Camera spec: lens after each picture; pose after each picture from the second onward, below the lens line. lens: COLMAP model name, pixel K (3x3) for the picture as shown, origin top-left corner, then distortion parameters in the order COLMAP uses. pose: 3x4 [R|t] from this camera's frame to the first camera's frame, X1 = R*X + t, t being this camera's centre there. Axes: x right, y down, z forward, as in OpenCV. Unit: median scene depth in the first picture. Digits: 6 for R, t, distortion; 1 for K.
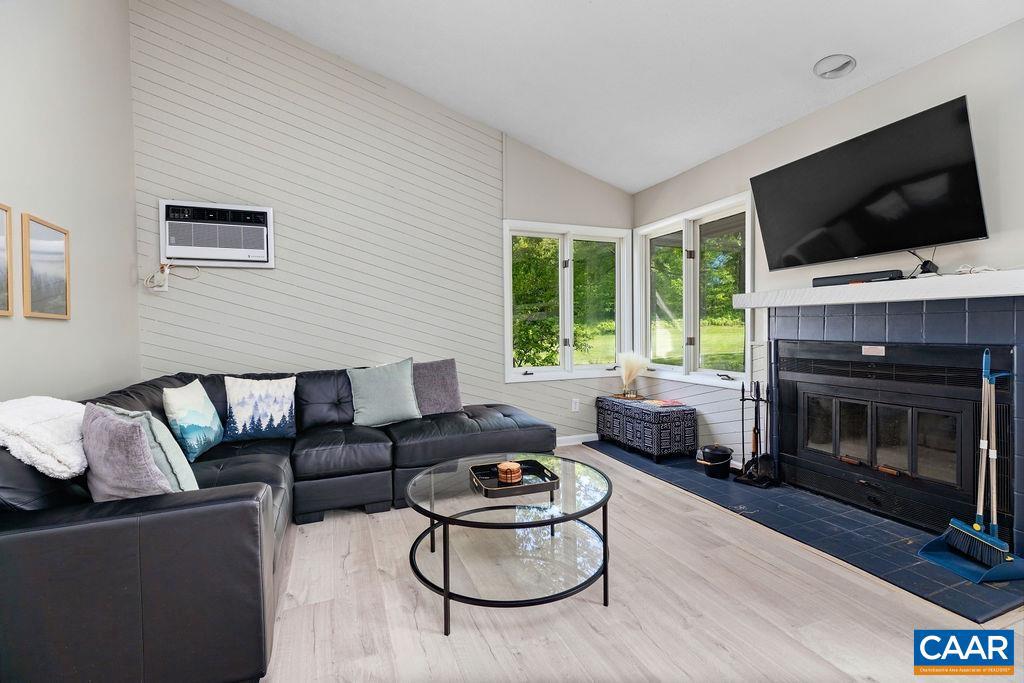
lens RADIAL K [[454.8, 0, 511.9], [0, 454.8, 337.6], [0, 0, 1]] dist [0.001524, 0.000296]
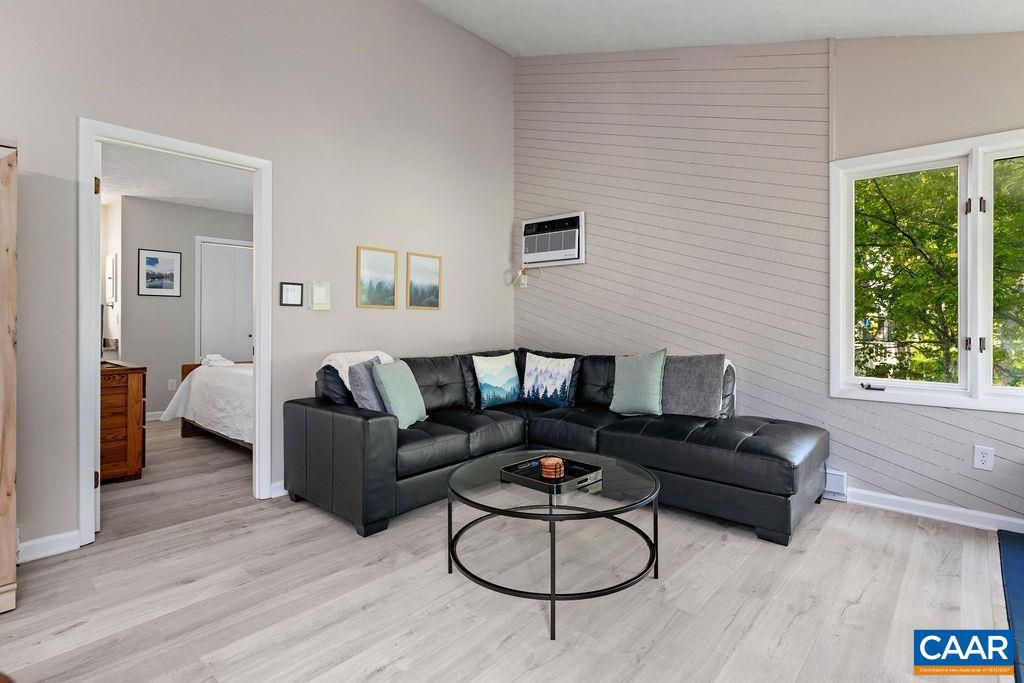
lens RADIAL K [[518.3, 0, 523.5], [0, 518.3, 318.3], [0, 0, 1]] dist [-0.001584, 0.000091]
pose [[0.460652, 0.014927, -0.887455, 0.598388], [-0.022429, 0.999735, 0.005173, -0.017258], [0.887297, 0.017521, 0.460865, 0.273424]]
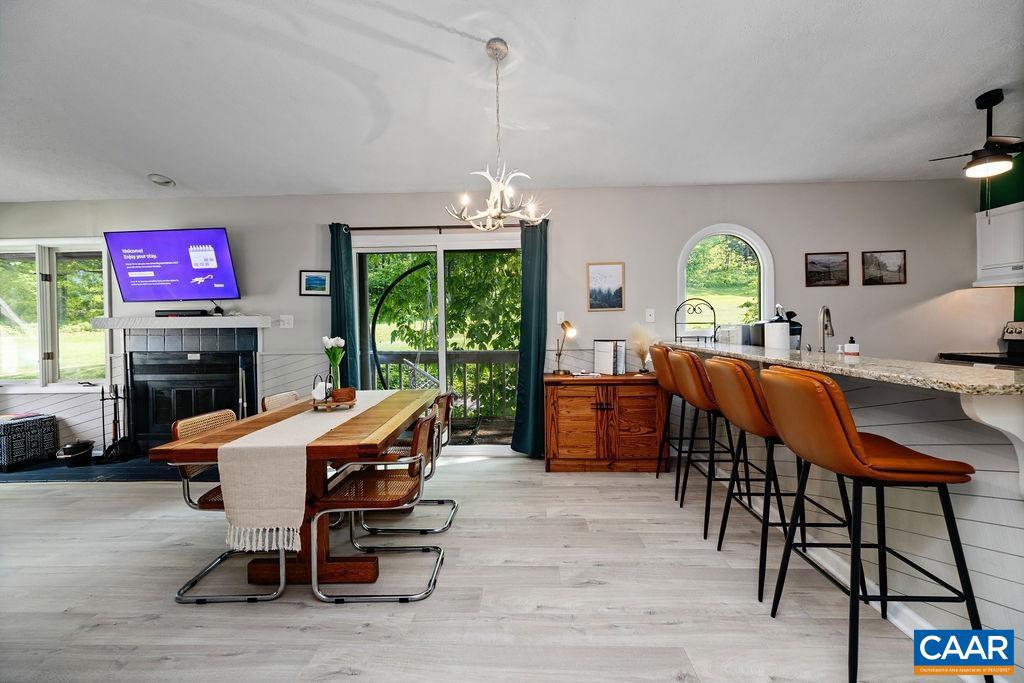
lens RADIAL K [[454.8, 0, 508.7], [0, 454.8, 333.5], [0, 0, 1]] dist [0.001524, 0.000296]
pose [[0.399001, -0.007140, 0.916923, -0.214946], [0.025820, 0.999661, -0.003451, -0.016602], [-0.916587, 0.025052, 0.399049, -0.574258]]
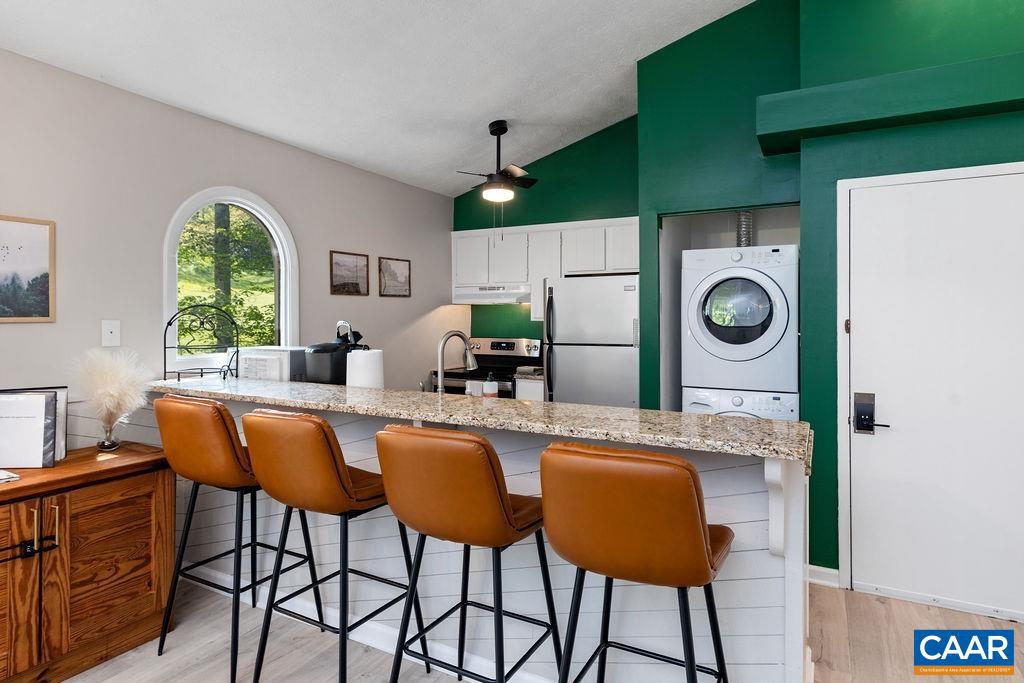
lens RADIAL K [[579.3, 0, 506.2], [0, 579.3, 322.1], [0, 0, 1]] dist [0.018644, 0.001723]
pose [[-0.639301, 0.010916, 0.768879, 0.094716], [0.023296, 0.999715, 0.005177, -0.068737], [-0.768603, 0.021222, -0.639374, -0.326303]]
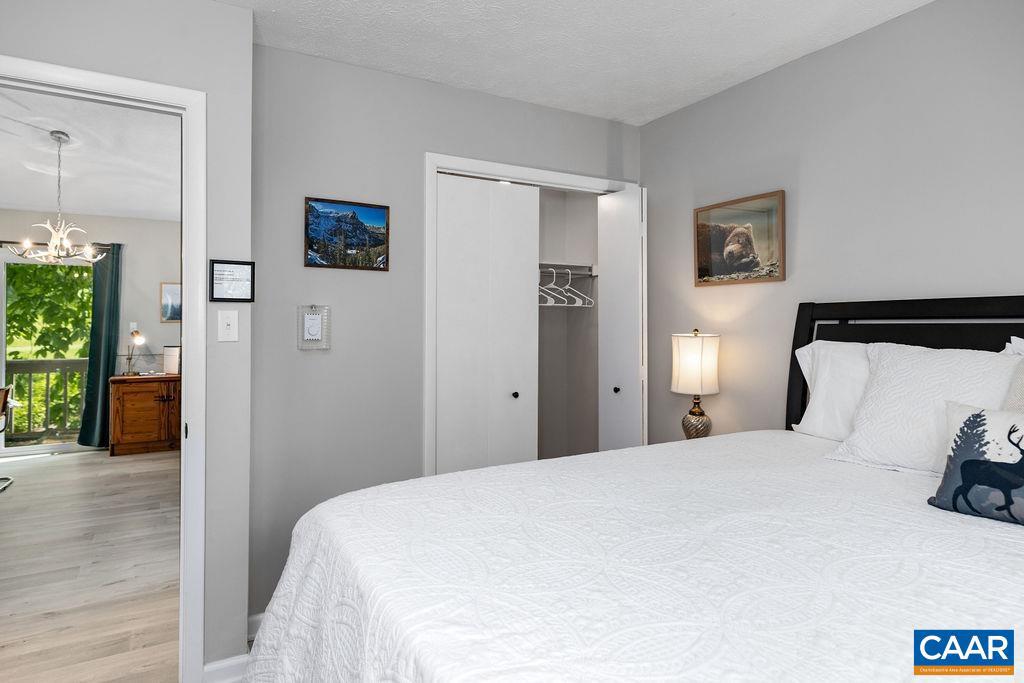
lens RADIAL K [[579.3, 0, 490.5], [0, 579.3, 322.1], [0, 0, 1]] dist [0.018644, 0.001723]
pose [[-0.148053, 0.024489, 0.988676, -1.071568], [0.017604, 0.999600, -0.022123, -0.015237], [-0.988823, 0.014129, -0.148425, -1.084289]]
